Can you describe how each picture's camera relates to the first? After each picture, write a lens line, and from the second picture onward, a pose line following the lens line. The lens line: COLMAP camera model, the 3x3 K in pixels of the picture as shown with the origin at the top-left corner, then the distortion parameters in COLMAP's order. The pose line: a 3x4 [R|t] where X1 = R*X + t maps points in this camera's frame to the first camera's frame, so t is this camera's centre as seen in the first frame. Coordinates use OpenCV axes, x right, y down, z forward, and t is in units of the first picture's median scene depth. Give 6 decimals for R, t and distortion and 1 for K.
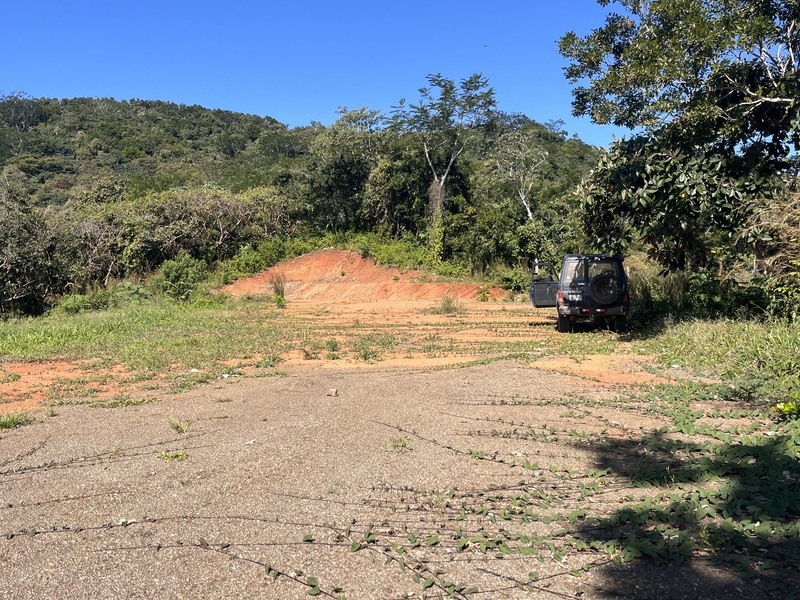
lens RADIAL K [[746.8, 0, 399.7], [0, 746.8, 299.9], [0, 0, 1]] dist [0.002621, 0.000000]
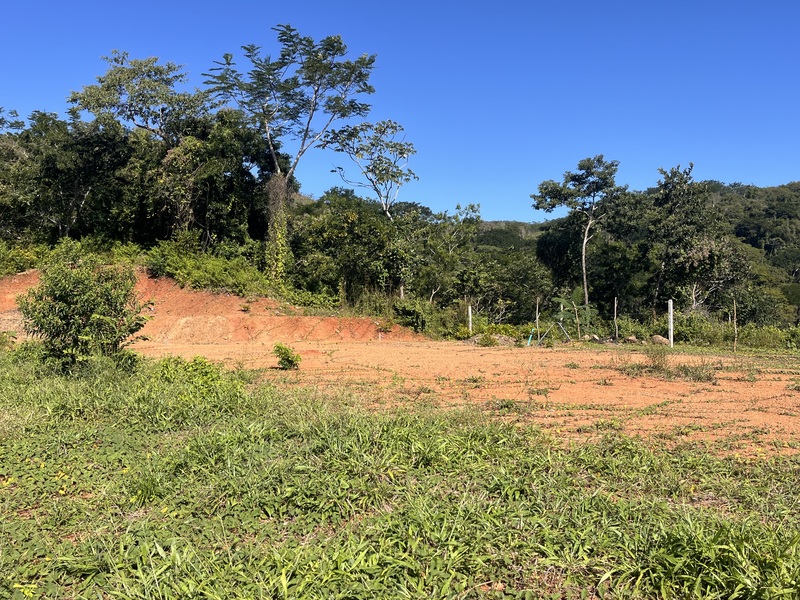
lens RADIAL K [[746.8, 0, 401.0], [0, 746.8, 301.9], [0, 0, 1]] dist [0.002621, 0.000000]
pose [[0.857458, 0.015407, 0.514323, -0.204786], [0.003722, 0.999340, -0.036142, -0.009493], [-0.514540, 0.032905, 0.856835, 0.311806]]
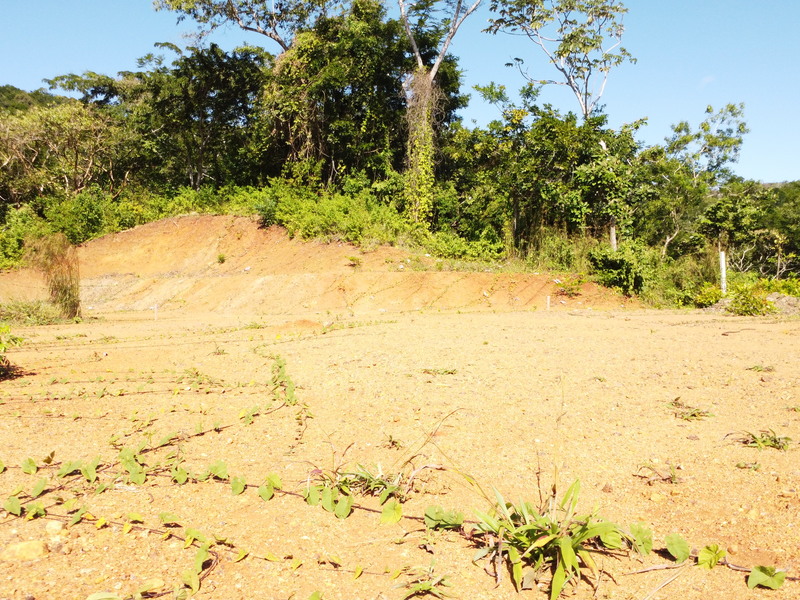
lens RADIAL K [[759.2, 0, 397.0], [0, 759.2, 297.6], [0, 0, 1]] dist [-0.039778, 0.000000]
pose [[0.979797, -0.004720, 0.199937, -0.062622], [0.008089, 0.999839, -0.016035, -0.000781], [-0.199829, 0.017328, 0.979678, 0.489519]]
